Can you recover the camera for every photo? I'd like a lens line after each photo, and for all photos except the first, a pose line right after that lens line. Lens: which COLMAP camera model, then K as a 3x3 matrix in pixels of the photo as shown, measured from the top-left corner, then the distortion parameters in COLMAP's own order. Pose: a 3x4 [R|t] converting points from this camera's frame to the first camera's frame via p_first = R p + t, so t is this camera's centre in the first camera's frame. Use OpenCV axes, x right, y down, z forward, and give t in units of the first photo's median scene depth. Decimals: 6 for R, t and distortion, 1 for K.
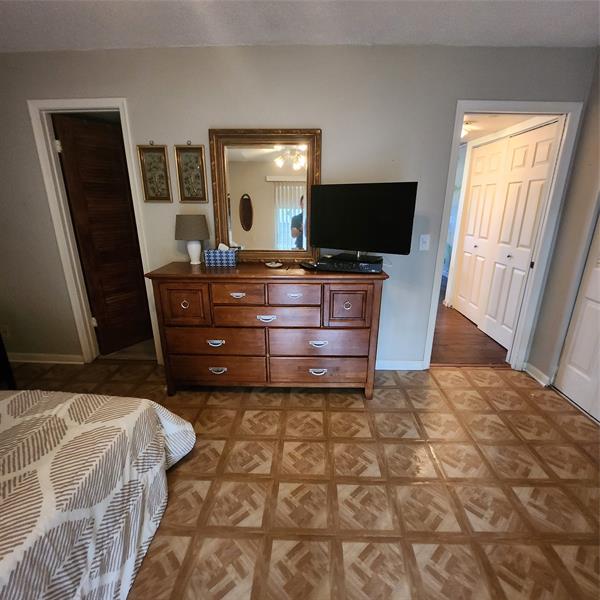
lens RADIAL K [[316.8, 0, 300.6], [0, 316.8, 302.2], [0, 0, 1]] dist [-0.019934, -0.002236]
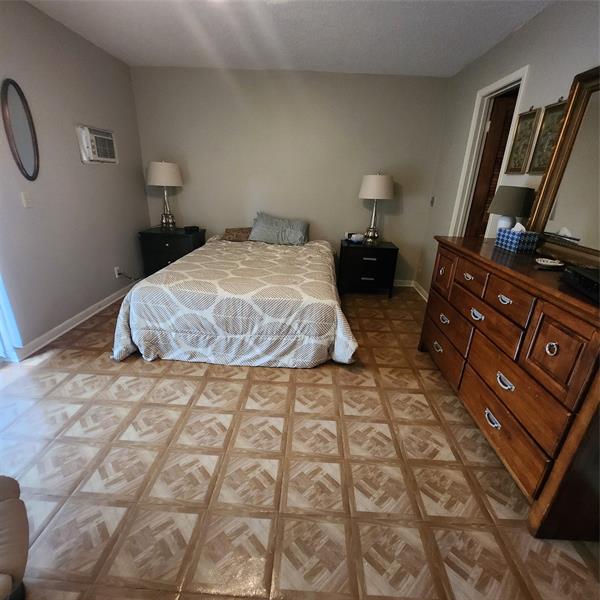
lens RADIAL K [[316.8, 0, 299.9], [0, 316.8, 300.1], [0, 0, 1]] dist [-0.019934, -0.002236]
pose [[-0.003436, 0.355284, -0.934752, 0.647971], [-0.337280, 0.879573, 0.335551, -0.102198], [0.941398, 0.316426, 0.116808, 0.488648]]
